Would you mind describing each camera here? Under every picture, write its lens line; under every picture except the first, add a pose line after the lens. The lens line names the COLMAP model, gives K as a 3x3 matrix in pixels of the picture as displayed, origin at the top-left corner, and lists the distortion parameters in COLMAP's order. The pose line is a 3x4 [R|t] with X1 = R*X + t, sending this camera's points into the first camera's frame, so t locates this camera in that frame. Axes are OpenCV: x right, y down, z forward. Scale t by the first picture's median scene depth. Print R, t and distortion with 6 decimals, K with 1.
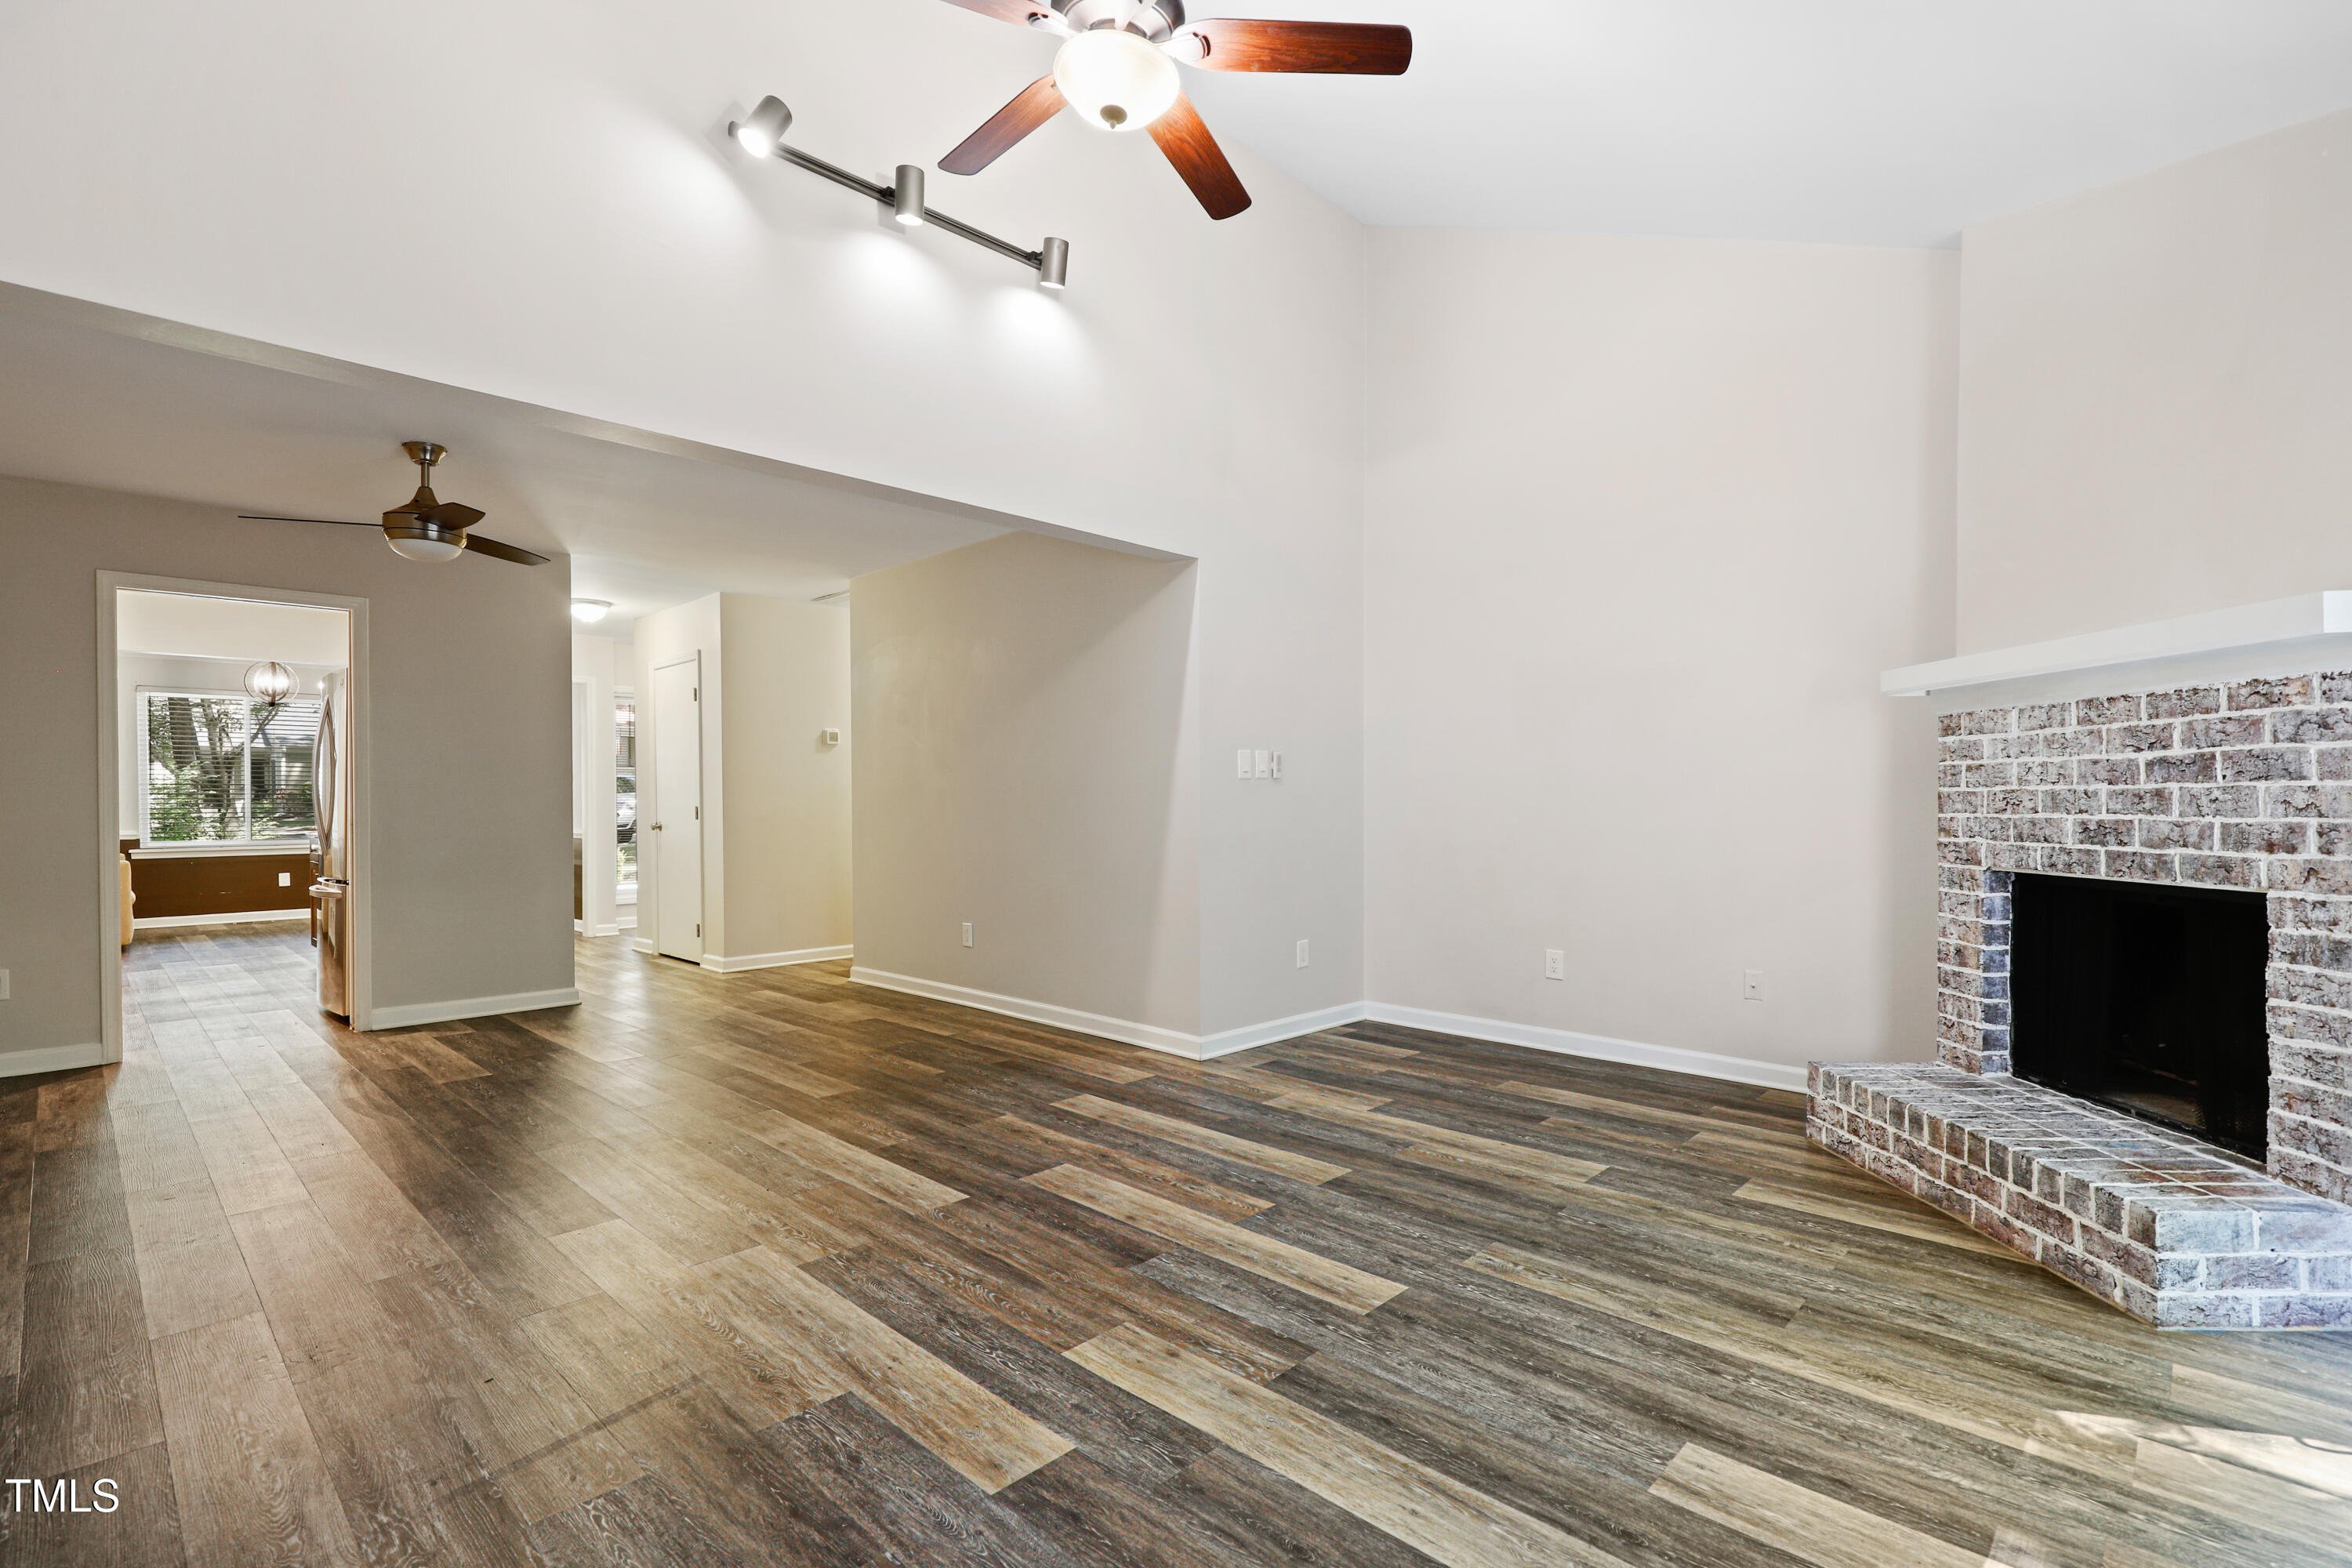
lens RADIAL K [[1074.1, 0, 1209.7], [0, 1074.1, 791.8], [0, 0, 1]] dist [0.000768, -0.000017]
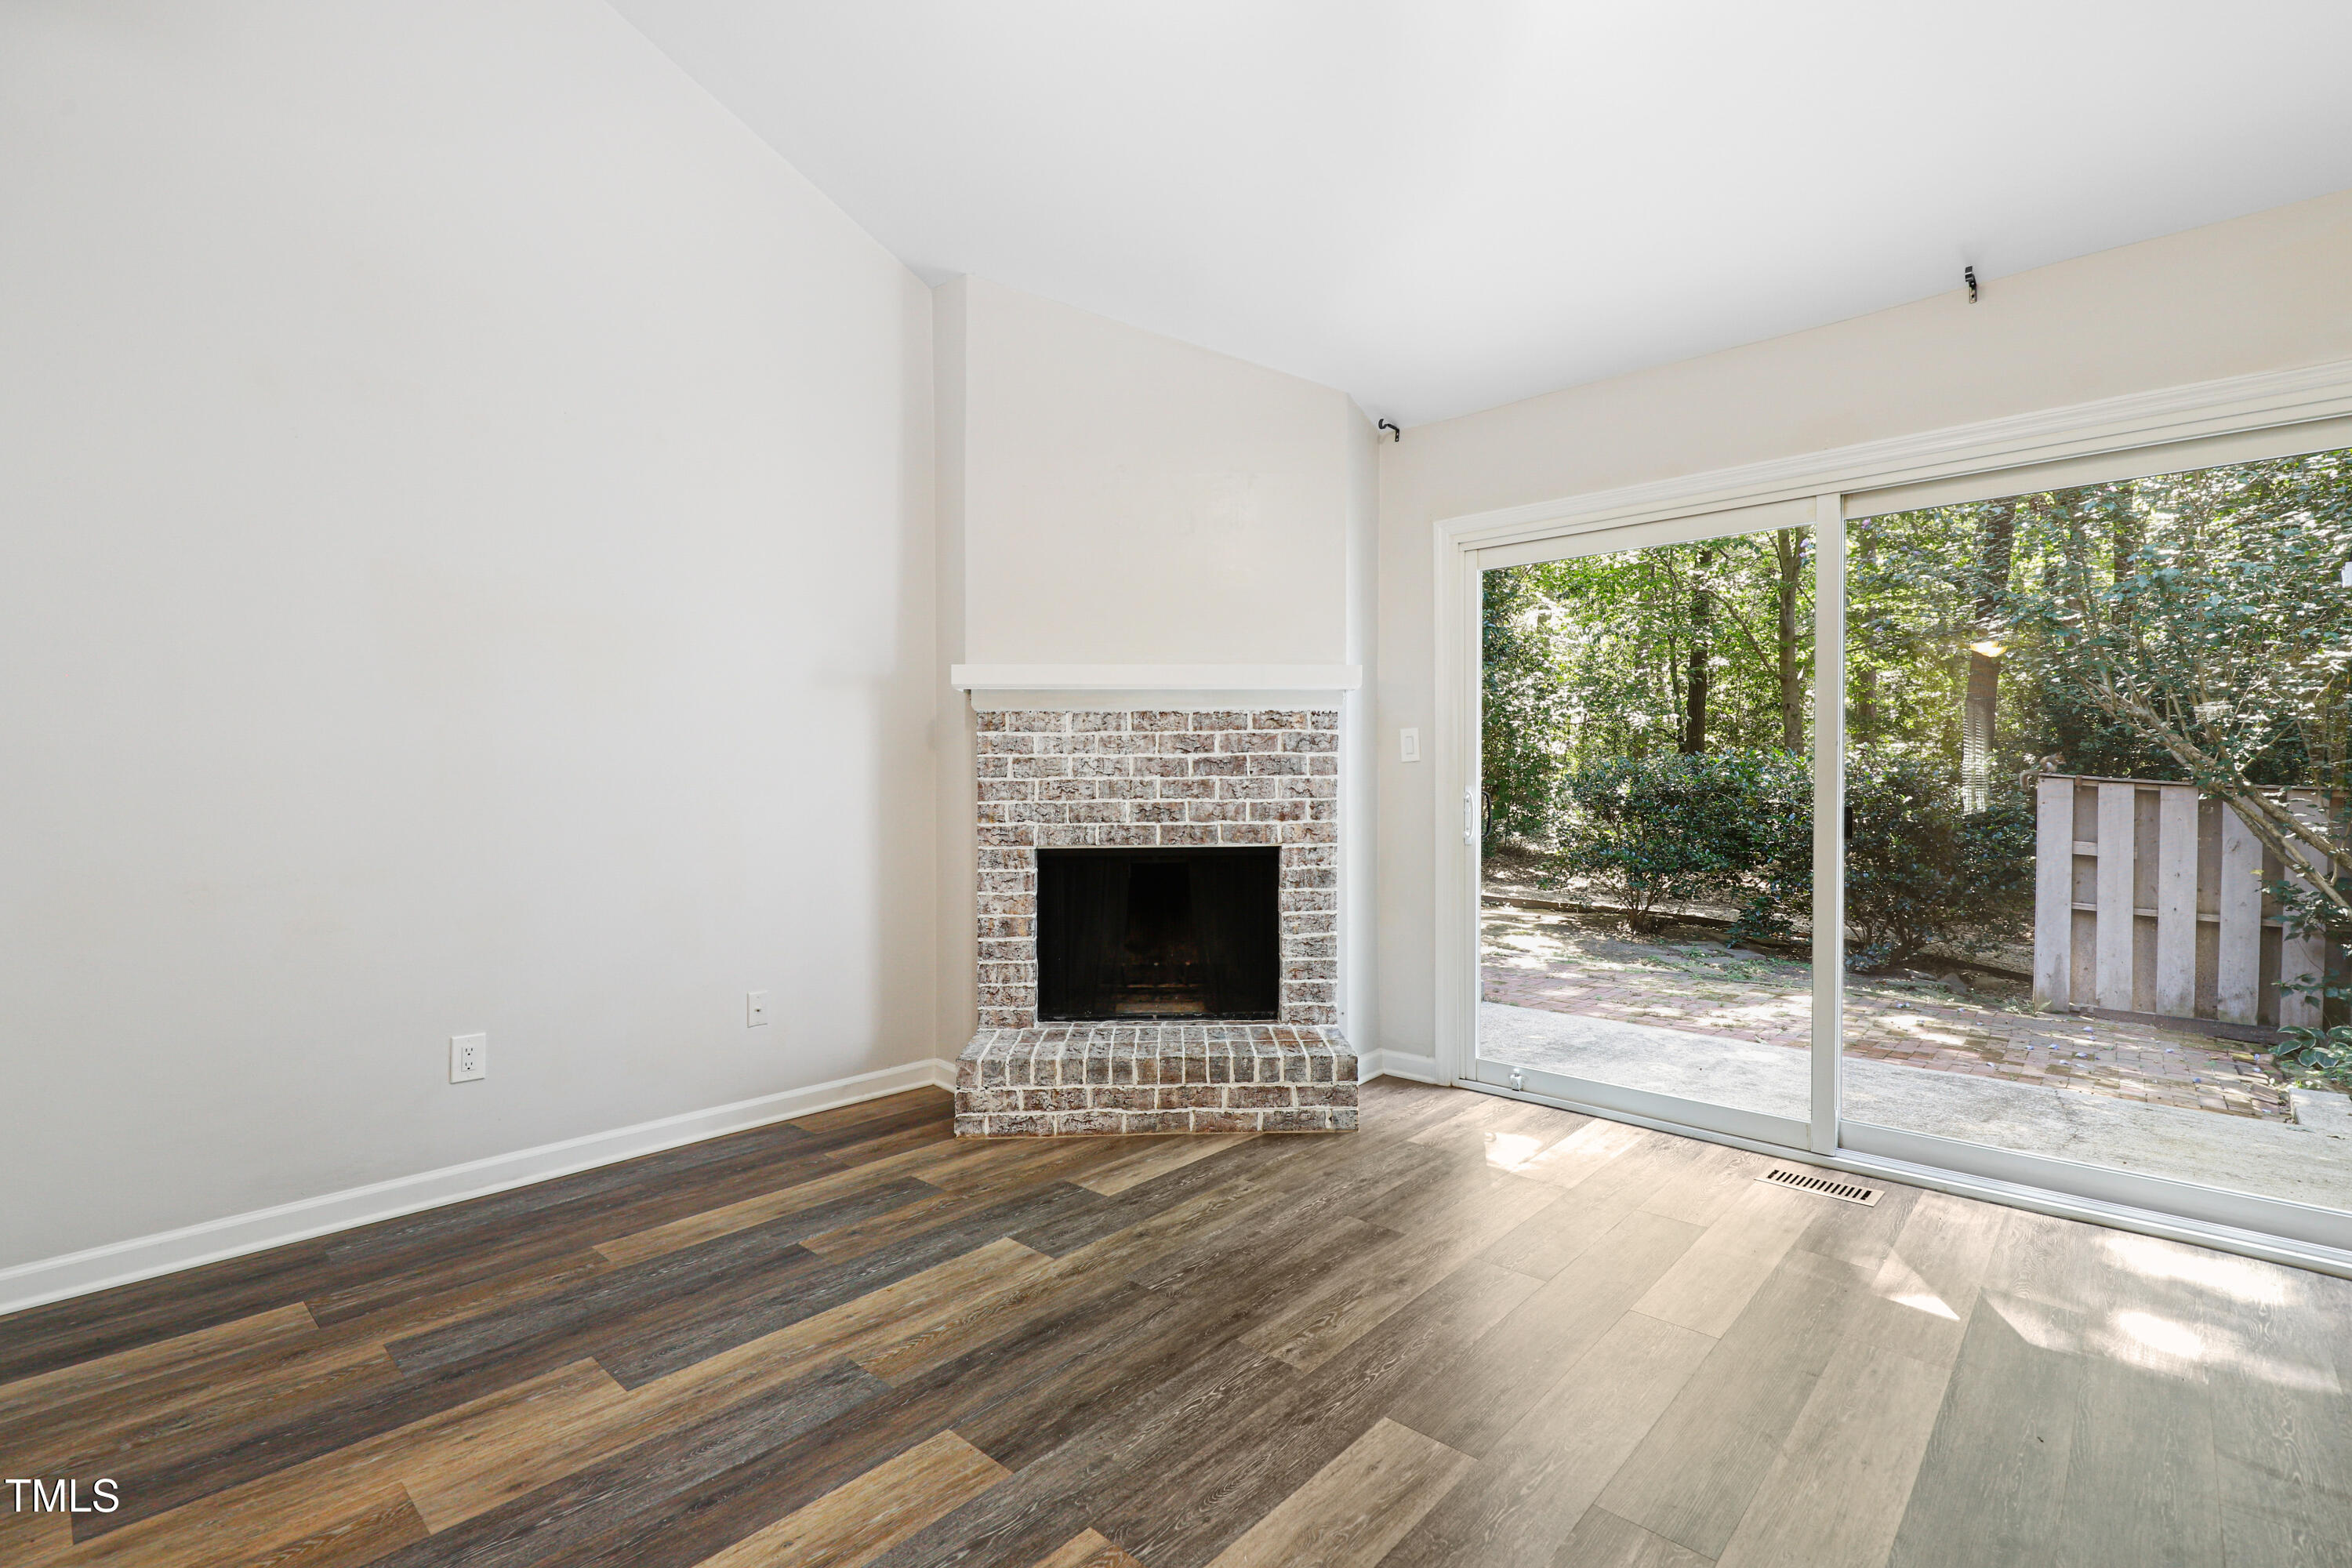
lens RADIAL K [[1067.1, 0, 1184.7], [0, 1067.1, 778.8], [0, 0, 1]] dist [0.003522, 0.000214]
pose [[-0.011786, 0.006847, 0.999907, -0.519461], [-0.002040, 0.999974, -0.006871, 0.005465], [-0.999928, -0.002121, -0.011771, 1.021061]]
